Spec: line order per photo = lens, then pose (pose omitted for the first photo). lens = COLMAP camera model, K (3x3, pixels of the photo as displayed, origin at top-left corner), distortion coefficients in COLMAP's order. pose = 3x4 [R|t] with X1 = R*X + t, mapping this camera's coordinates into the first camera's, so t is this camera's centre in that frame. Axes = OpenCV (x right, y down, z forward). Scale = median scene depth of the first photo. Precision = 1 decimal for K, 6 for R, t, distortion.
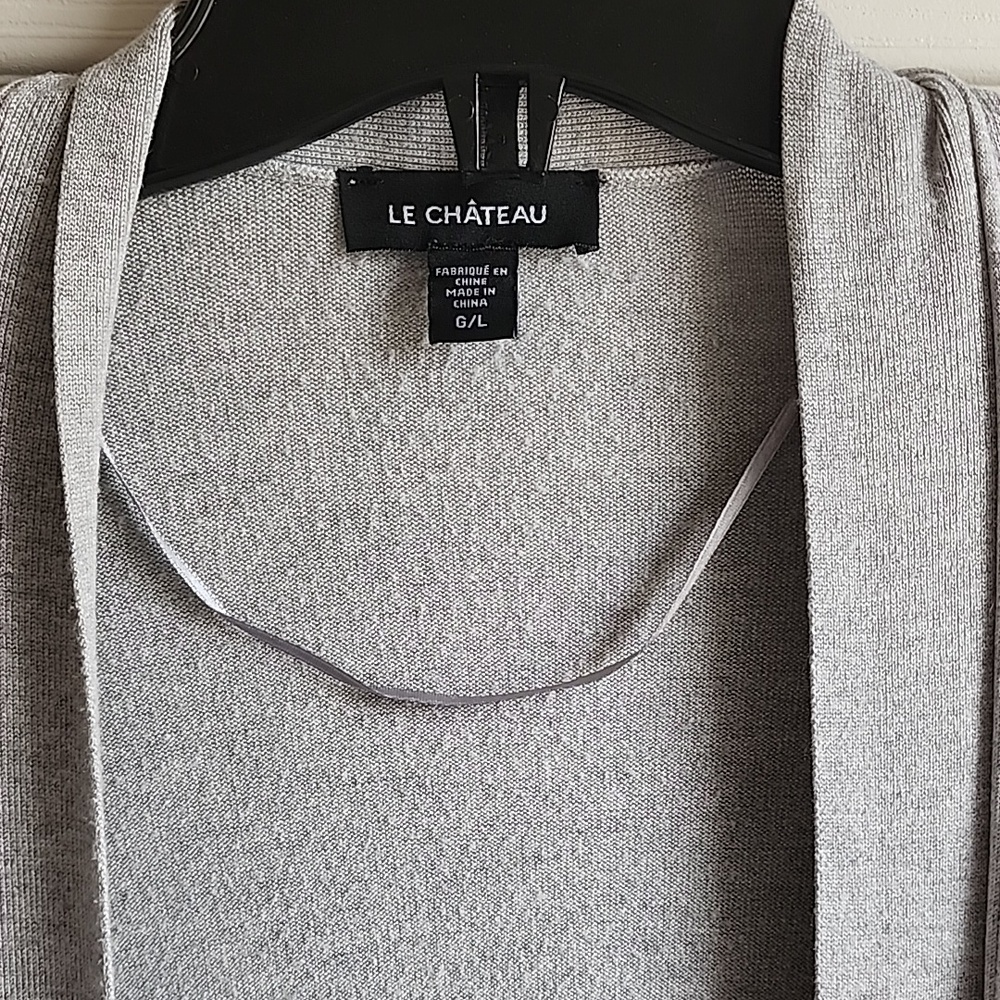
lens RADIAL K [[1328.9, 0, 506.2], [0, 1328.9, 498.9], [0, 0, 1]] dist [0.095635, 0.000000]
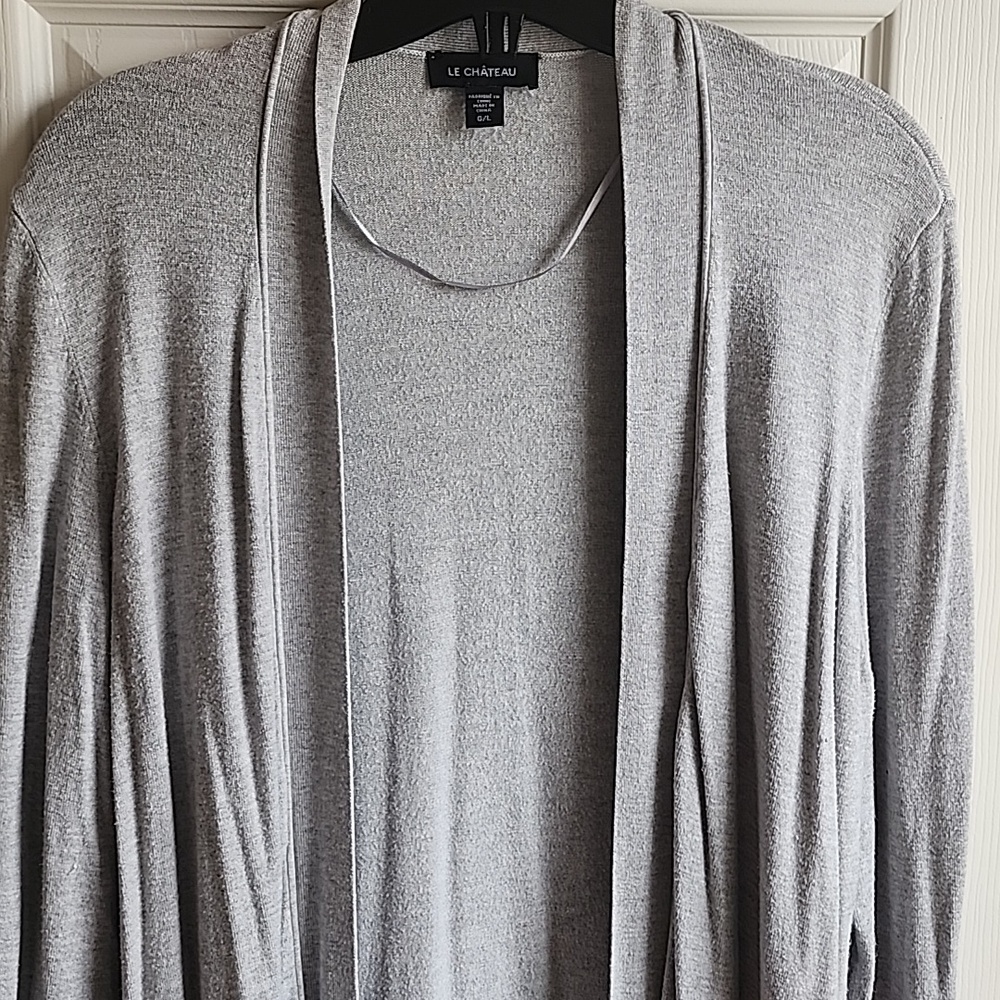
lens RADIAL K [[1328.9, 0, 505.9], [0, 1328.9, 479.1], [0, 0, 1]] dist [0.095635, 0.000000]
pose [[0.999530, -0.000798, 0.030642, -0.059570], [-0.001778, 0.996468, 0.083956, 0.300189], [-0.030600, -0.083971, 0.995998, -1.398263]]
